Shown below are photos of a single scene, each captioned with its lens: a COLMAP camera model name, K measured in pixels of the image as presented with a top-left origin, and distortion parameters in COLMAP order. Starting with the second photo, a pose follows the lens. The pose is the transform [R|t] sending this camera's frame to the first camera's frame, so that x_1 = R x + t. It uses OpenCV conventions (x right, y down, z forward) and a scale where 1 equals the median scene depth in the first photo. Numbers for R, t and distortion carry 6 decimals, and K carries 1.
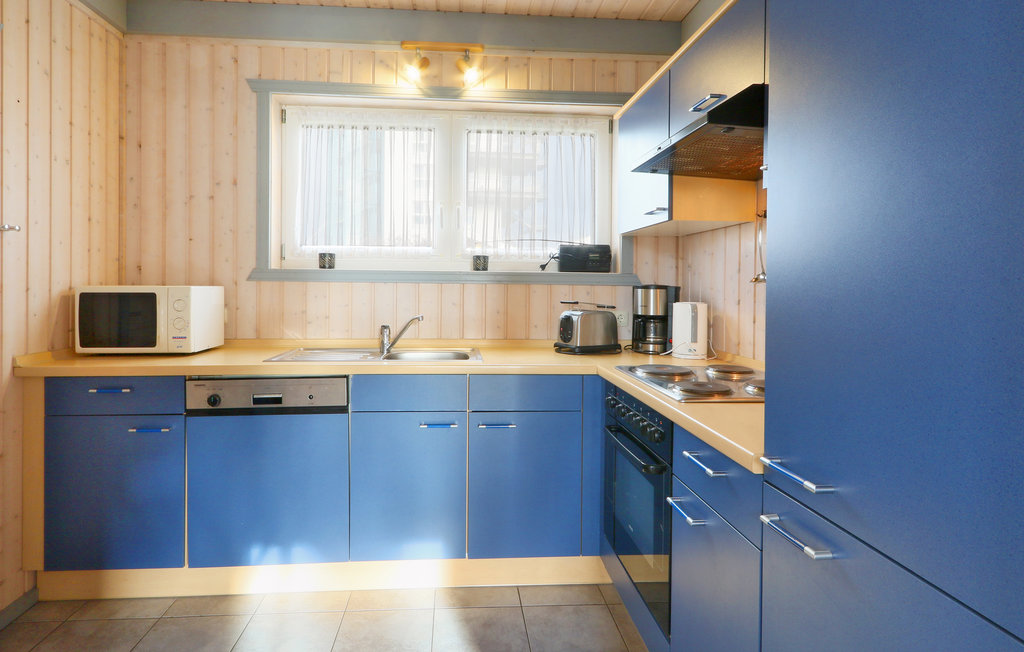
lens RADIAL K [[482.8, 0, 450.1], [0, 482.8, 287.6], [0, 0, 1]] dist [-0.000949, 0.000551]
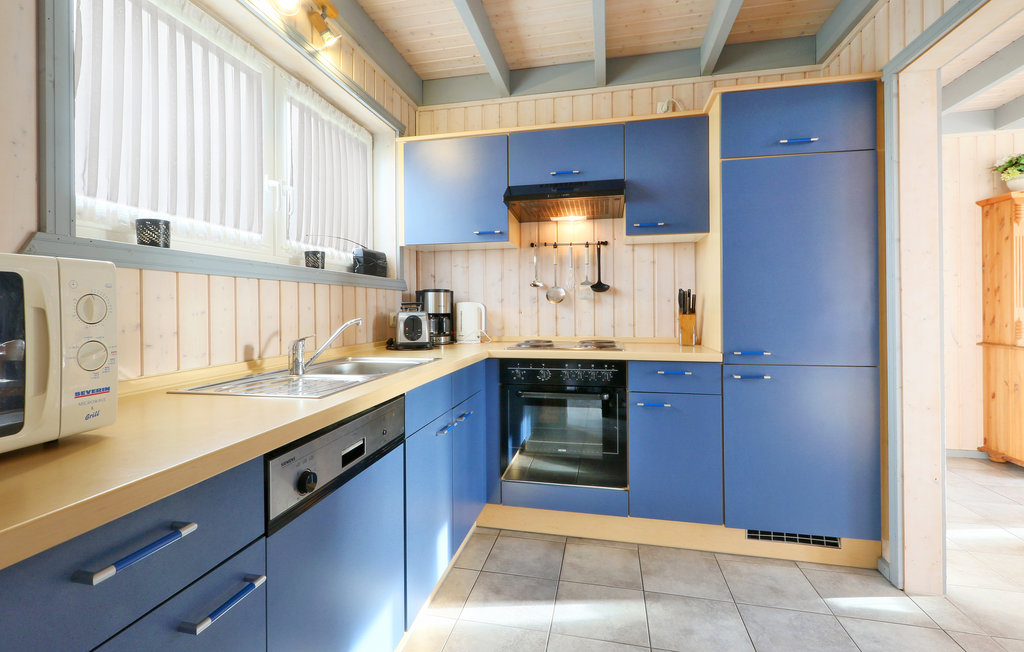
lens RADIAL K [[482.8, 0, 492.2], [0, 482.8, 301.6], [0, 0, 1]] dist [-0.000949, 0.000551]
pose [[0.301176, -0.000619, 0.953568, -0.724133], [0.007627, 0.999969, -0.001760, 0.029710], [-0.953538, 0.007803, 0.301171, 0.501629]]
